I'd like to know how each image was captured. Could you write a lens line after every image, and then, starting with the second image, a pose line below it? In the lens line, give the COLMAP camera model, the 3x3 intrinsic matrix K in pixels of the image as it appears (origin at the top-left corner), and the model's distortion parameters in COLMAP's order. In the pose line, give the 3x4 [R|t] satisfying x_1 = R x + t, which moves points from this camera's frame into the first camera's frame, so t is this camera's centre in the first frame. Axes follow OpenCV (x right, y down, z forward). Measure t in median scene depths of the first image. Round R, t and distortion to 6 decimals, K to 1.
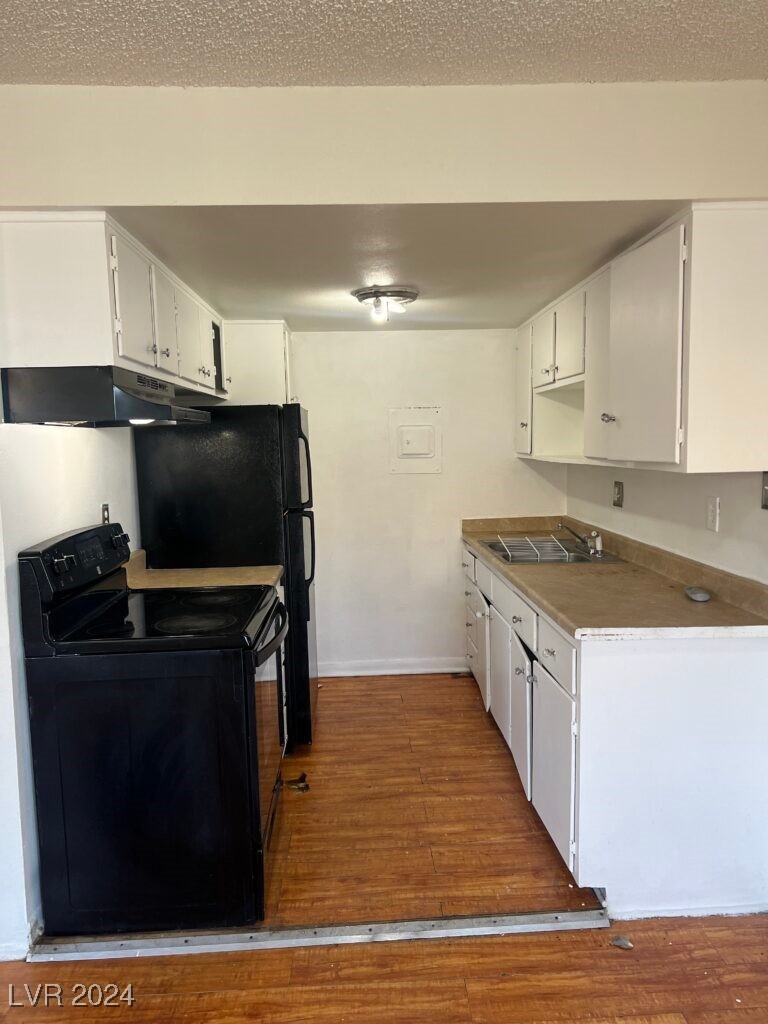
lens RADIAL K [[754.4, 0, 384.0], [0, 754.4, 512.0], [0, 0, 1]] dist [0.003271, -0.002768]
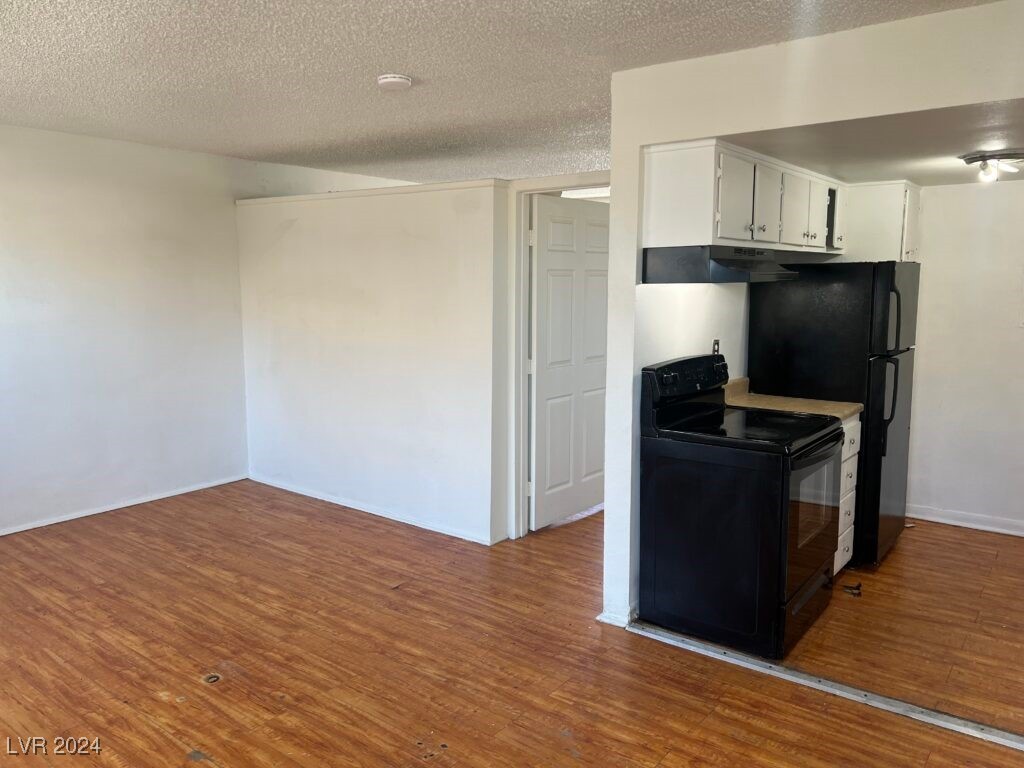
lens RADIAL K [[754.4, 0, 510.4], [0, 754.4, 381.2], [0, 0, 1]] dist [0.003271, -0.002768]
pose [[0.760346, 0.105245, -0.640935, 0.213376], [-0.074478, 0.994403, 0.074933, -0.010346], [0.645235, -0.009240, 0.763929, -0.250034]]
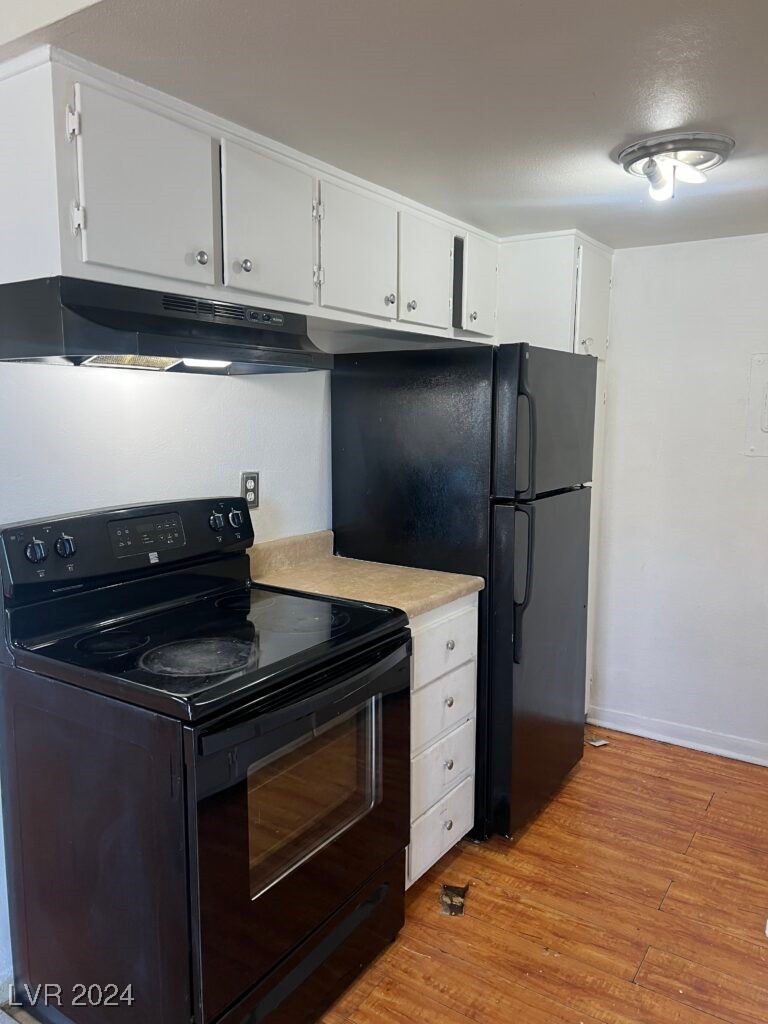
lens RADIAL K [[756.6, 0, 383.9], [0, 756.6, 508.5], [0, 0, 1]] dist [0.068807, -0.074020]
pose [[0.808122, 0.103343, -0.579878, 0.219188], [-0.080169, 0.994625, 0.065533, -0.036447], [0.583534, -0.006471, 0.812063, 0.425440]]
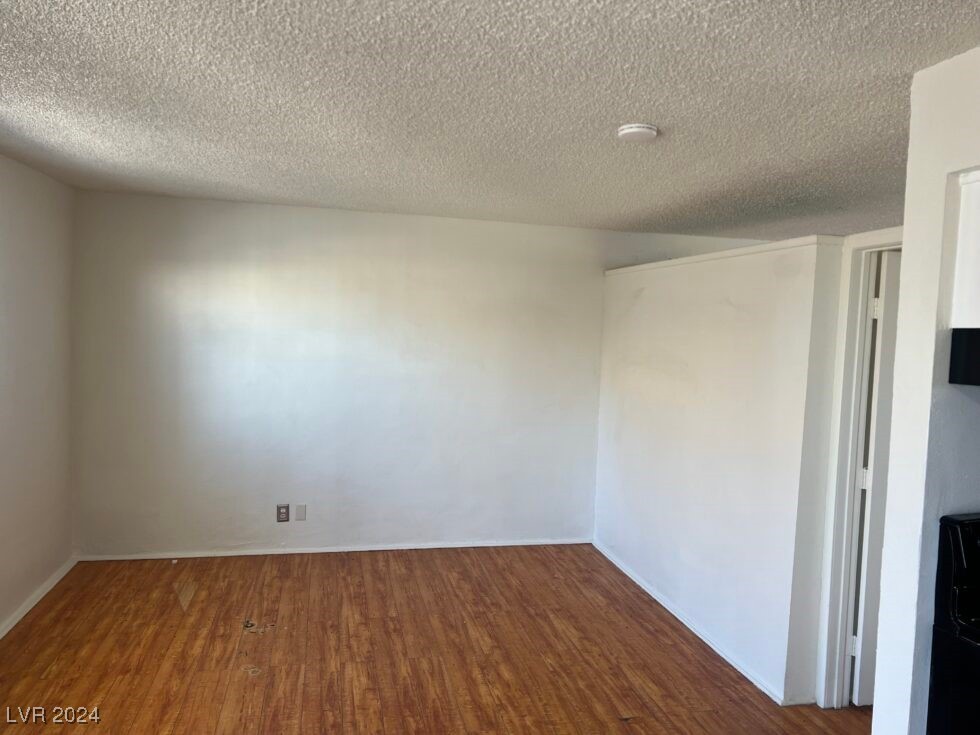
lens RADIAL K [[724.1, 0, 491.1], [0, 724.1, 372.9], [0, 0, 1]] dist [0.068807, -0.074020]
pose [[0.174913, 0.080326, -0.981302, 0.233979], [-0.131247, 0.989674, 0.057617, -0.075529], [0.975797, 0.118715, 0.183650, 0.163903]]
